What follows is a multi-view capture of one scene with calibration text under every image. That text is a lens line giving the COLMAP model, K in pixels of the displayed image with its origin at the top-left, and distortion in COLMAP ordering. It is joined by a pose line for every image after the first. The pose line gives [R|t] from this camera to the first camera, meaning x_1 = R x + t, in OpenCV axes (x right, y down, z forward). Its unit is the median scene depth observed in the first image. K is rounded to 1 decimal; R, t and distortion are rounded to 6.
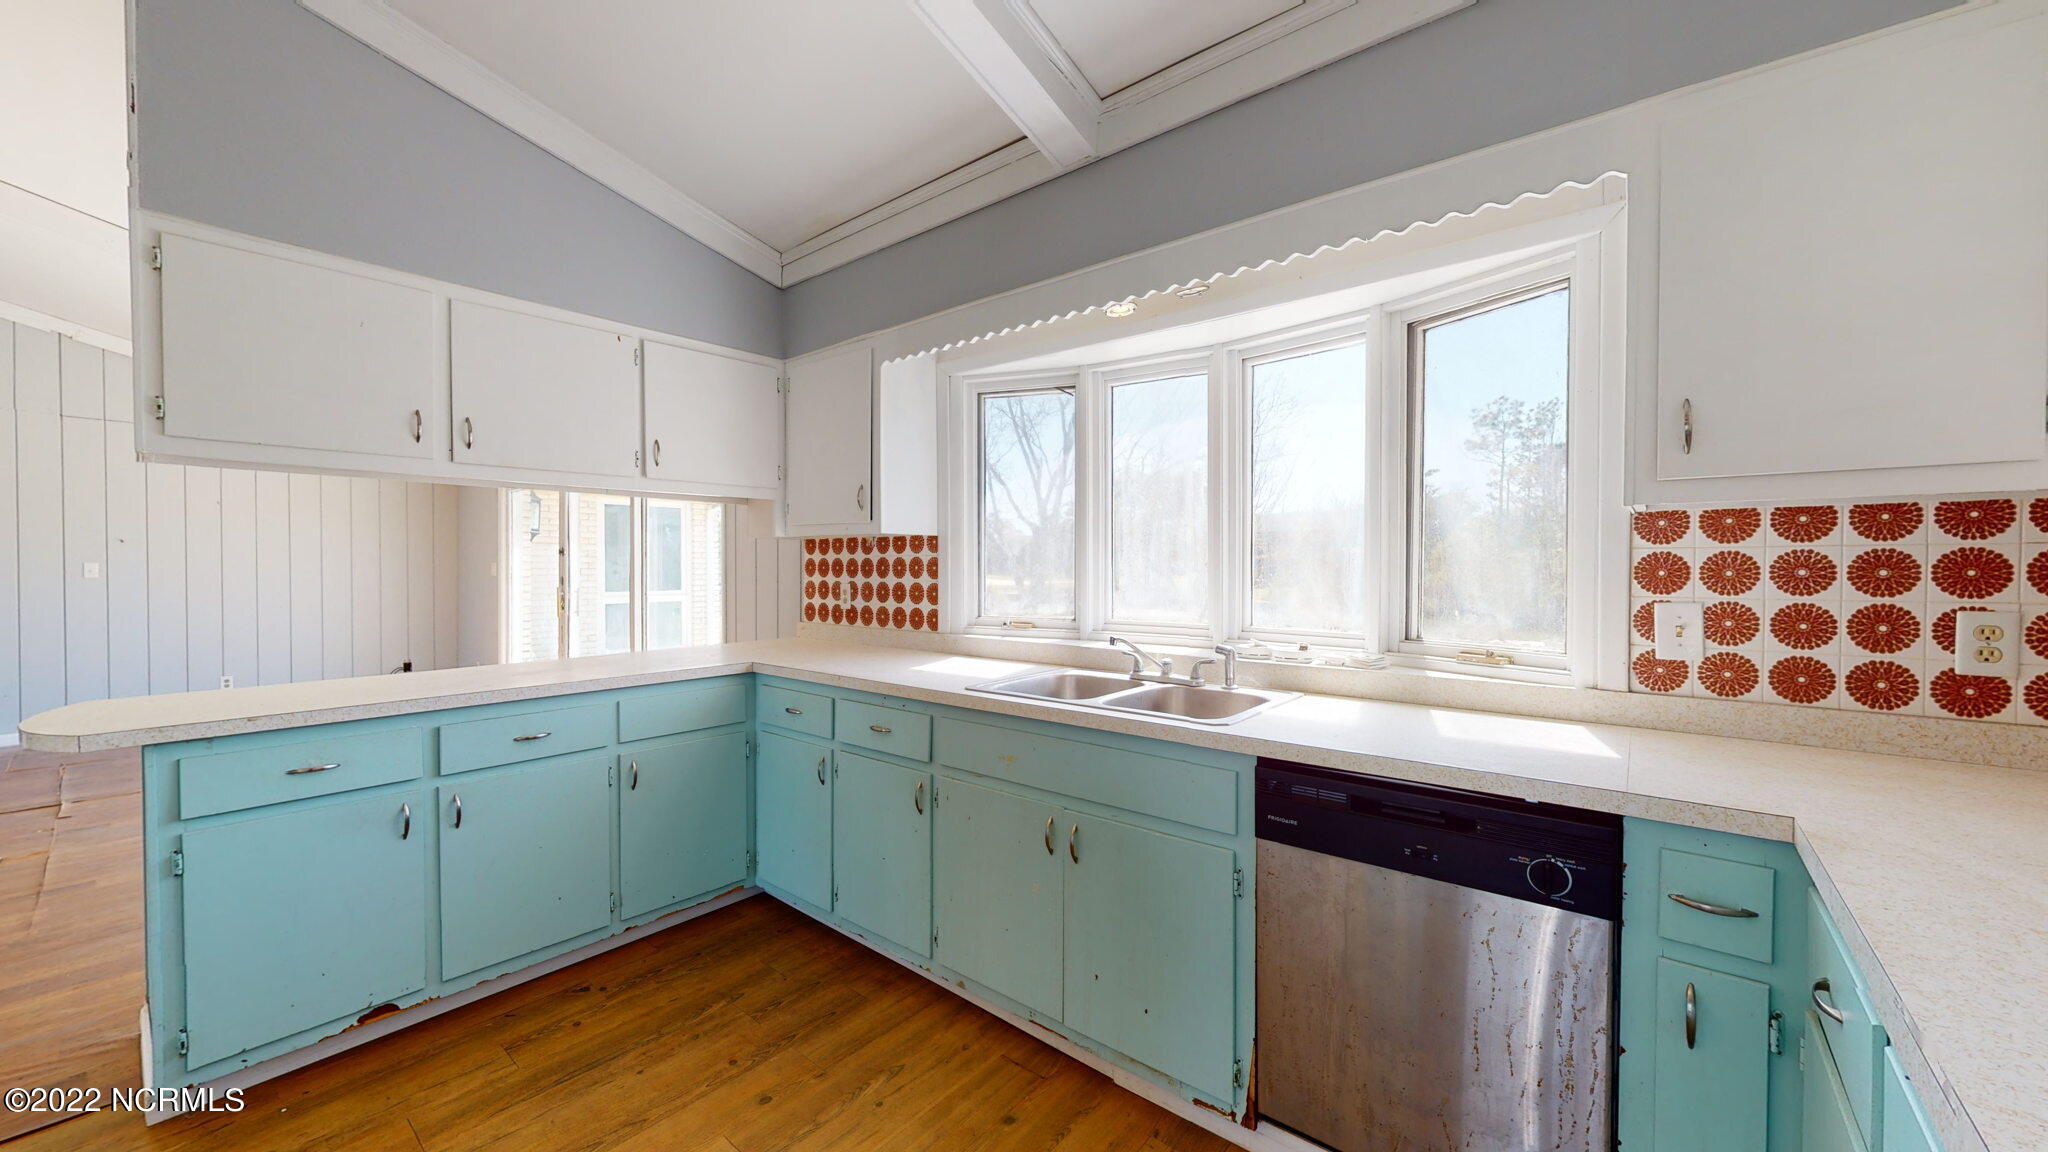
lens RADIAL K [[751.7, 0, 1032.2], [0, 751.7, 569.6], [0, 0, 1]] dist [0.000267, -0.000175]
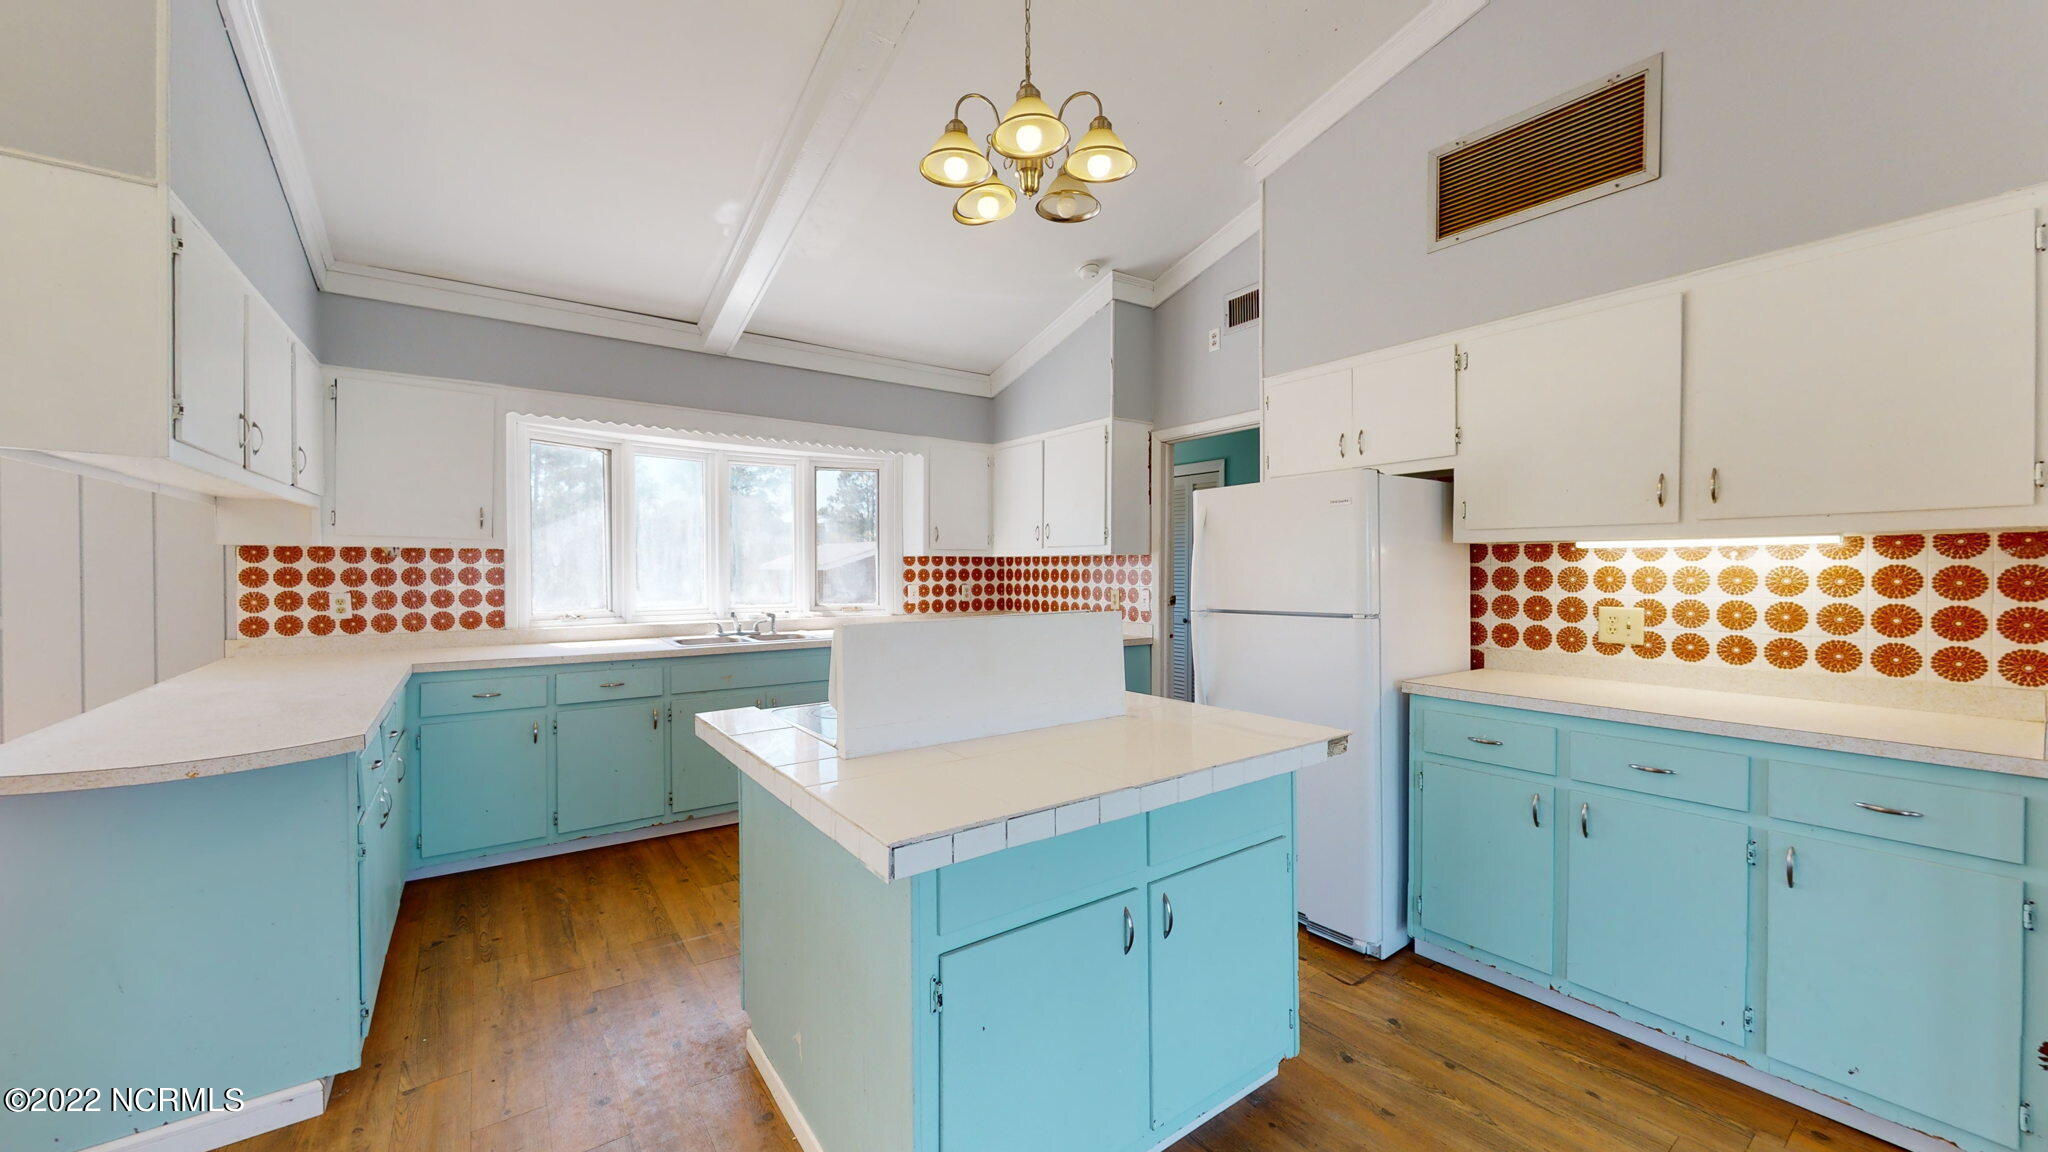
lens RADIAL K [[751.7, 0, 1030.4], [0, 751.7, 579.8], [0, 0, 1]] dist [0.000267, -0.000175]
pose [[0.240044, -0.014661, 0.970651, -1.466388], [0.003635, 0.999893, 0.014204, -0.014061], [-0.970755, 0.000119, 0.240072, -0.161769]]
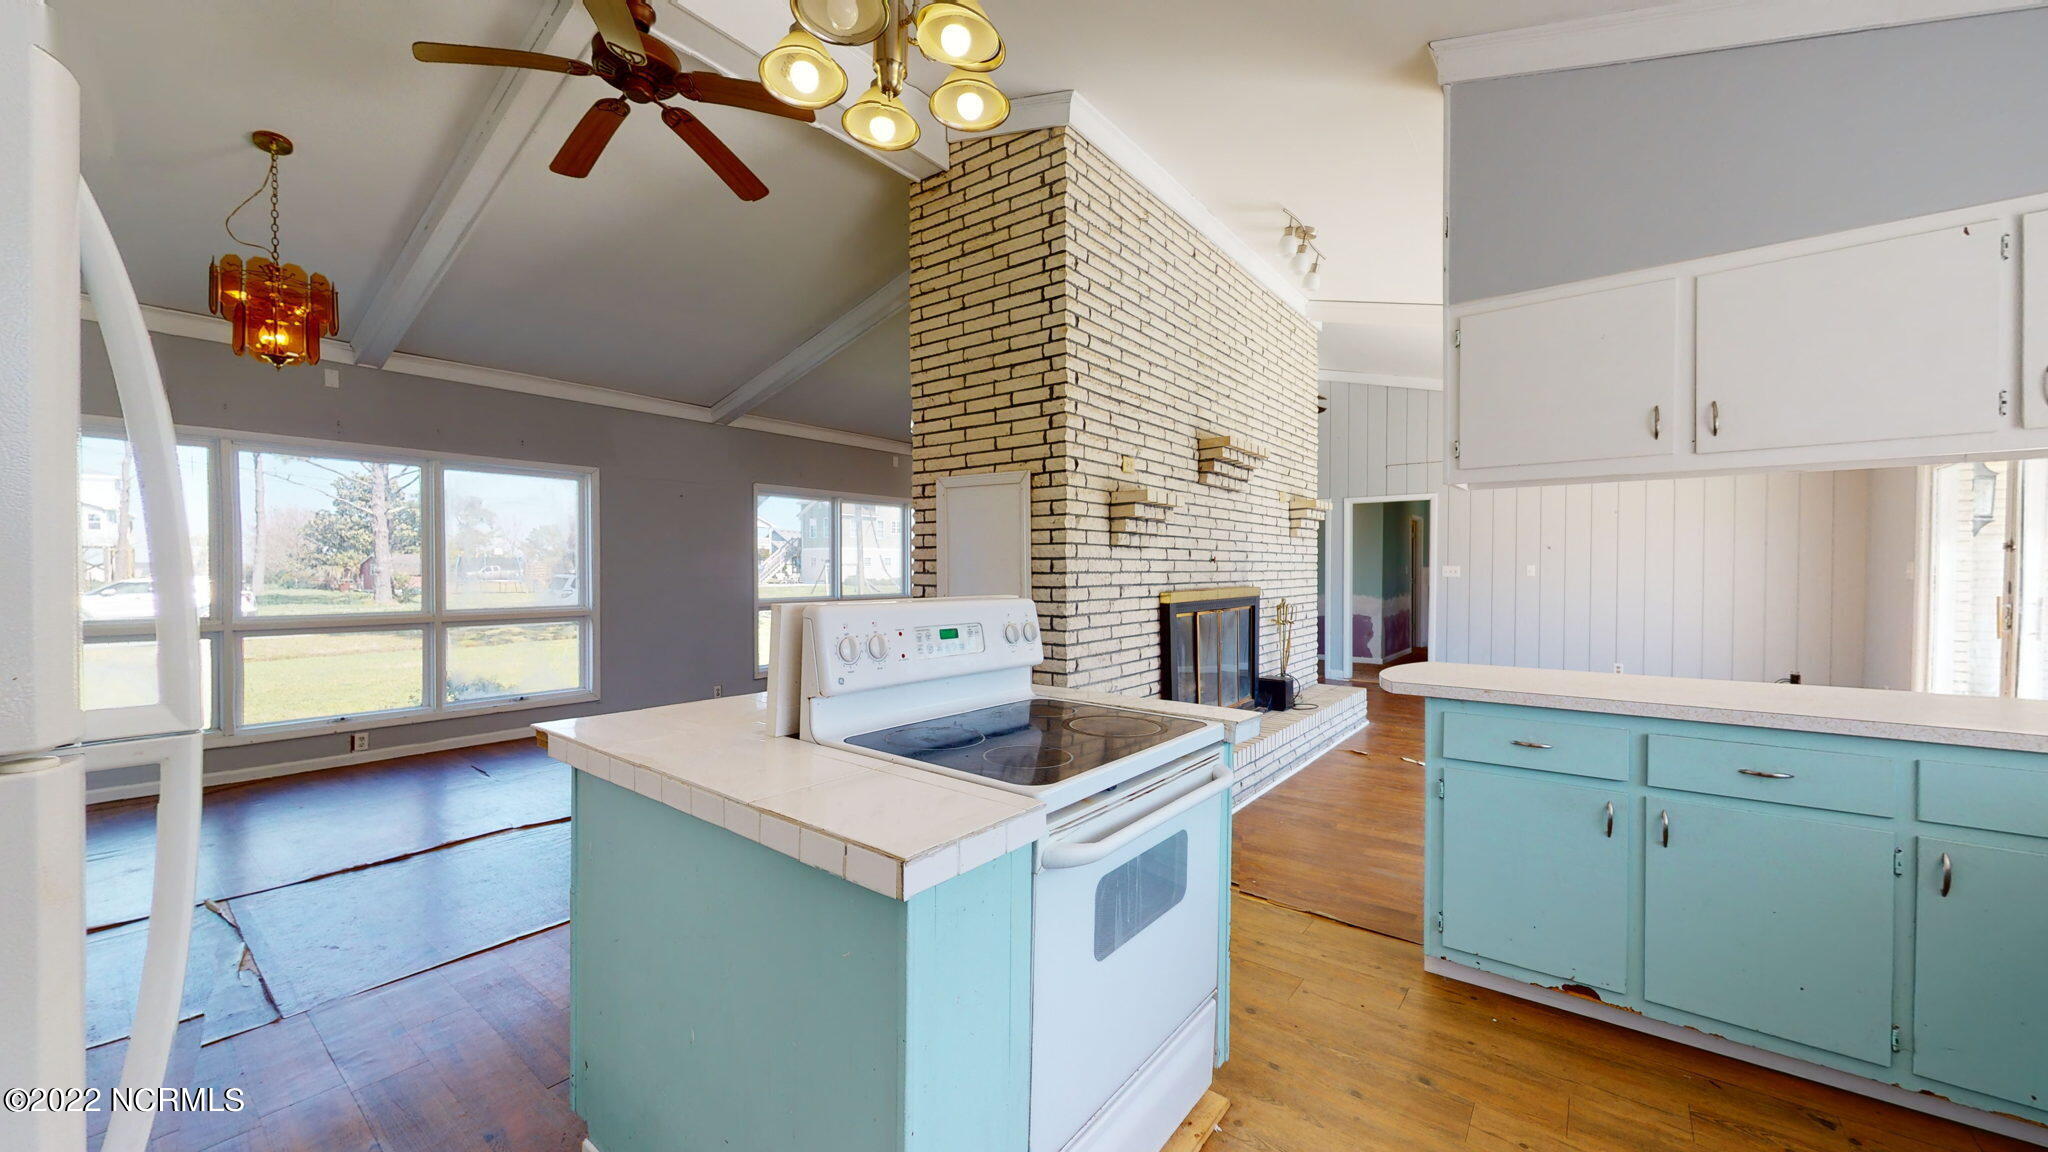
lens RADIAL K [[751.7, 0, 1026.2], [0, 751.7, 574.8], [0, 0, 1]] dist [0.000267, -0.000175]
pose [[0.022002, 0.009000, -0.999717, 0.139658], [-0.002848, 0.999956, 0.008939, -0.000958], [0.999754, 0.002650, 0.022027, 0.170192]]
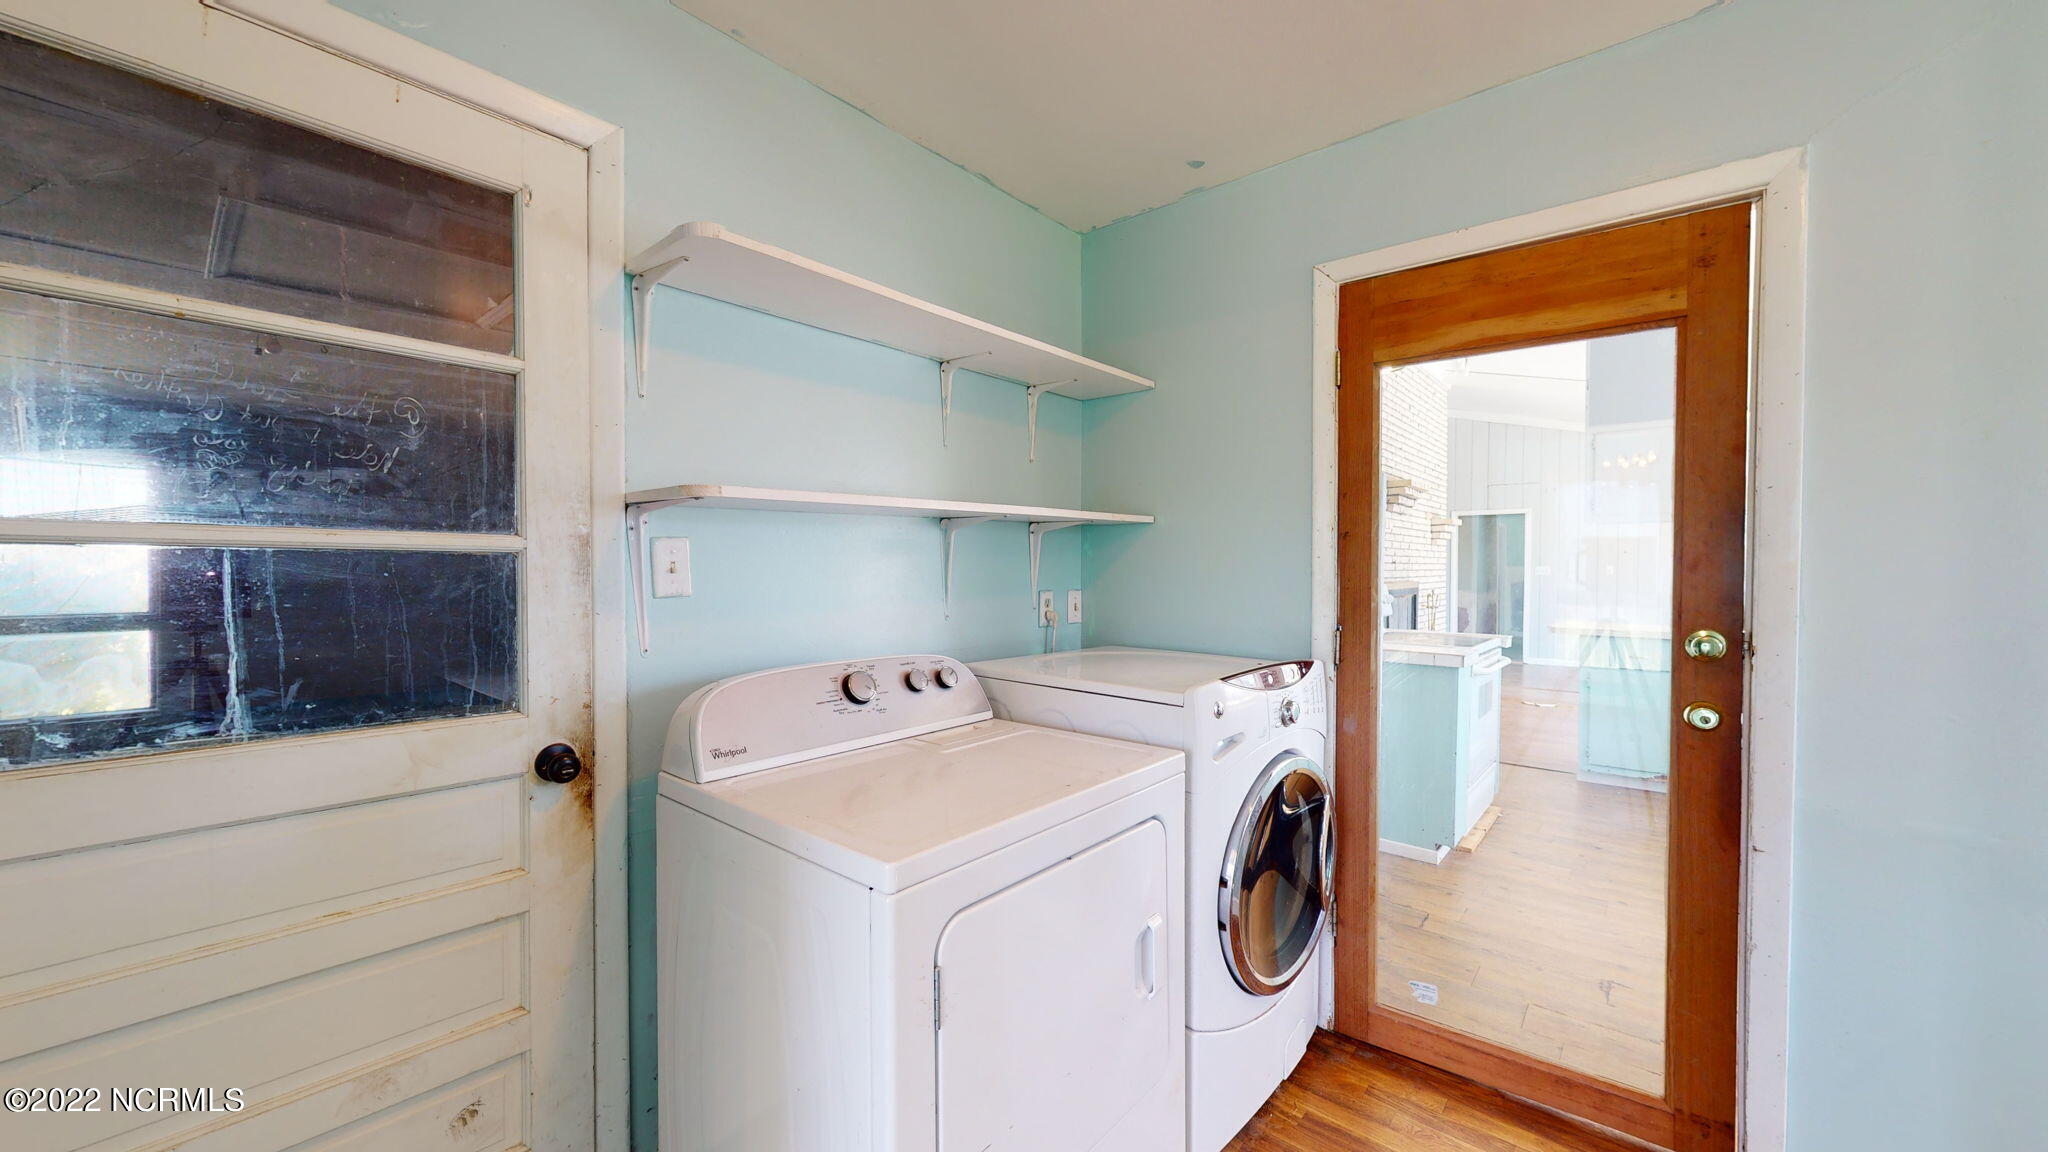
lens RADIAL K [[751.7, 0, 1031.1], [0, 751.7, 574.9], [0, 0, 1]] dist [0.000267, -0.000175]
pose [[-0.022572, 0.011985, -0.999673, 1.081123], [-0.004873, 0.999915, 0.012098, -0.004324], [0.999733, 0.005144, -0.022511, -0.613743]]
